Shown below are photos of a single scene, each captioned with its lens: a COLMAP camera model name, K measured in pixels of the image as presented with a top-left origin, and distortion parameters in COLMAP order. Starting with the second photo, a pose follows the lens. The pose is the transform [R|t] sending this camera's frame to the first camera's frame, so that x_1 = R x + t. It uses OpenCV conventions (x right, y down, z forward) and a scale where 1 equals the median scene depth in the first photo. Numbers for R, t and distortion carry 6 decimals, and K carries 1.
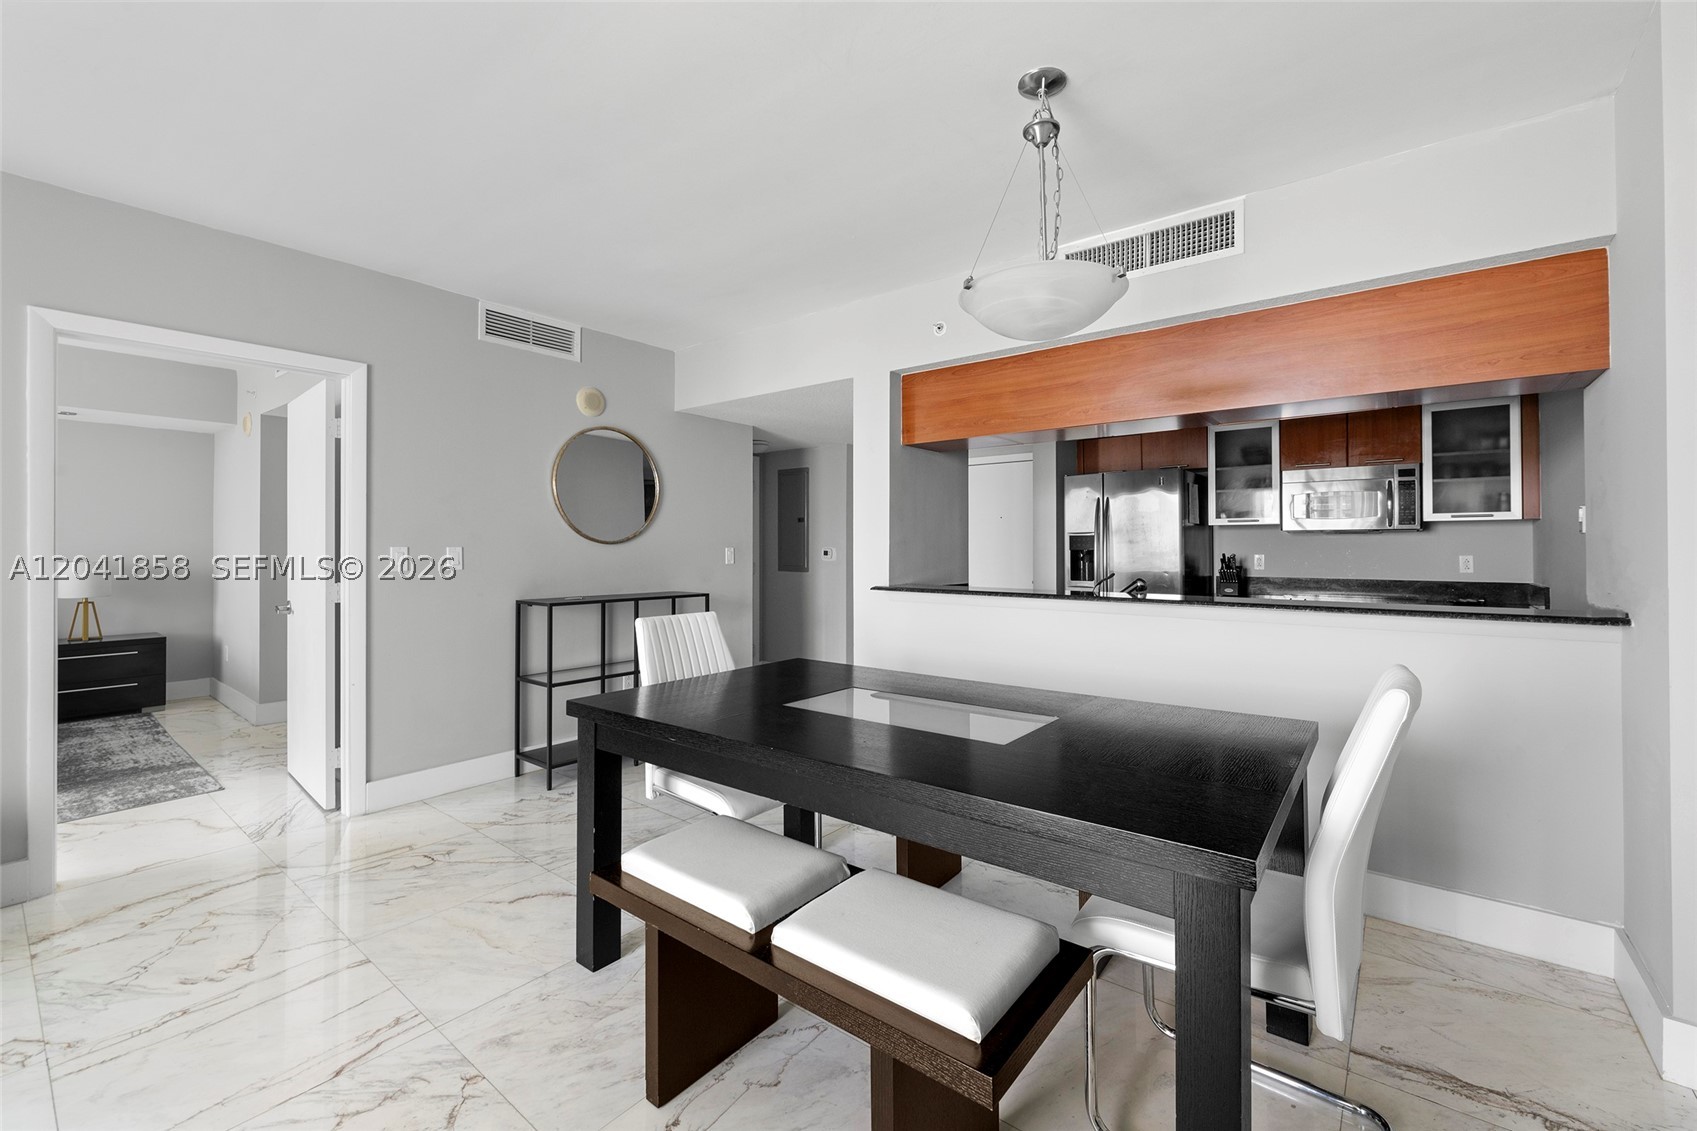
lens RADIAL K [[697.3, 0, 874.1], [0, 697.3, 538.1], [0, 0, 1]] dist [-0.000199, -0.000572]
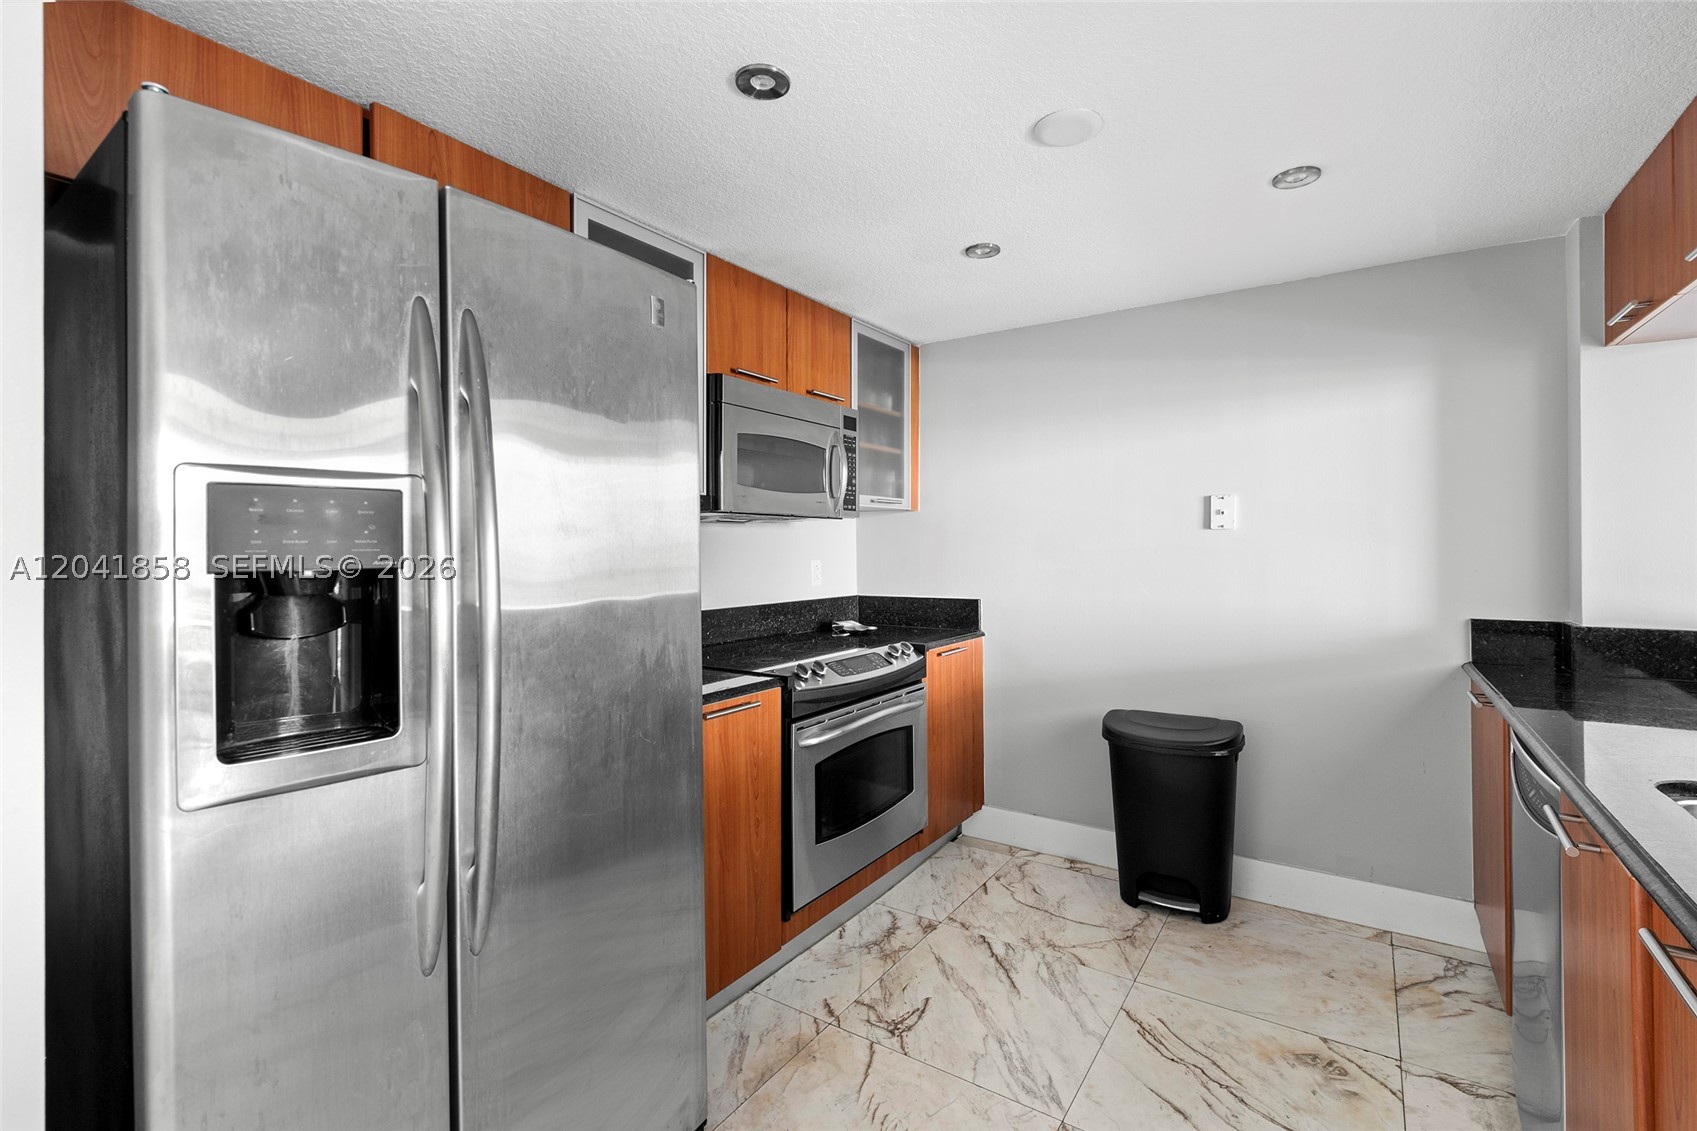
lens RADIAL K [[754.2, 0, 874.3], [0, 754.2, 546.1], [0, 0, 1]] dist [0.016681, -0.011384]
pose [[-0.080129, 0.000378, 0.996784, 0.149724], [-0.008462, 0.999964, -0.001059, 0.015035], [-0.996749, -0.008520, -0.080123, 1.293824]]
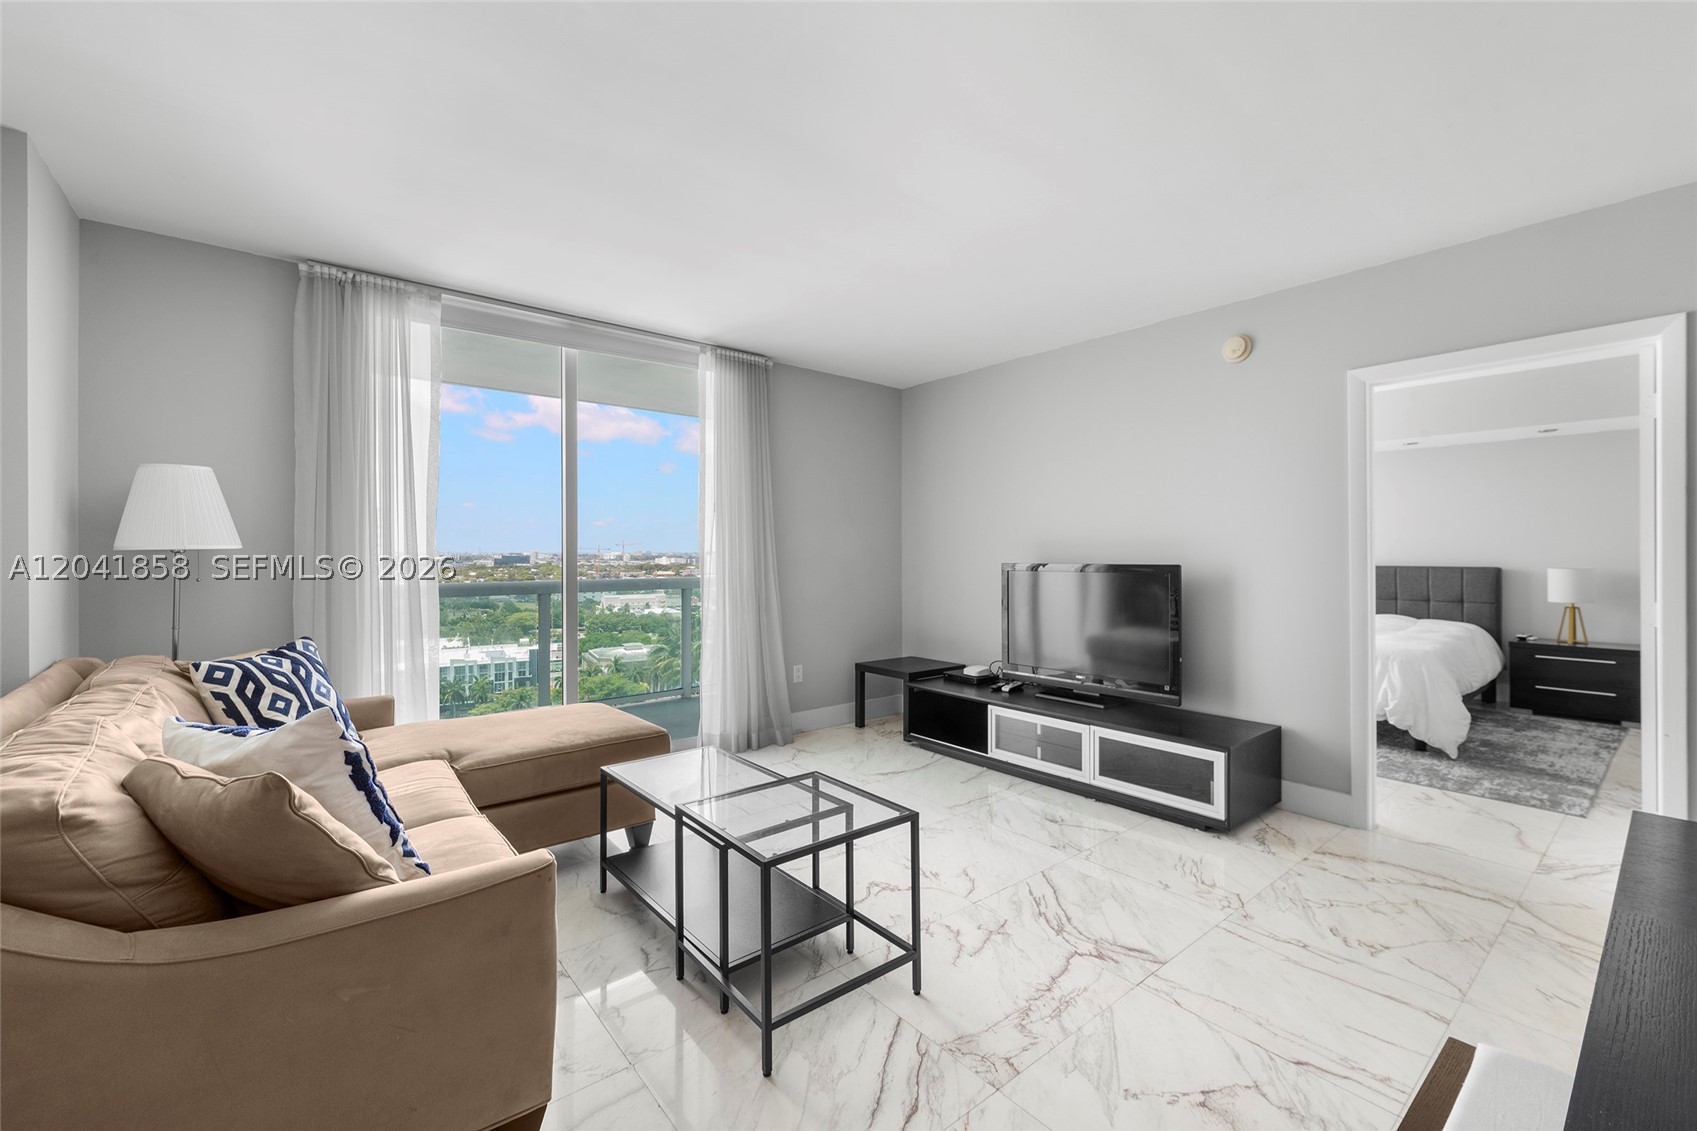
lens RADIAL K [[703.7, 0, 869.6], [0, 703.7, 555.4], [0, 0, 1]] dist [0.000378, -0.000876]
pose [[-0.216324, 0.003177, -0.976317, 0.182561], [0.012526, 0.999921, 0.000478, 0.000514], [0.976241, -0.012126, -0.216346, 0.283993]]
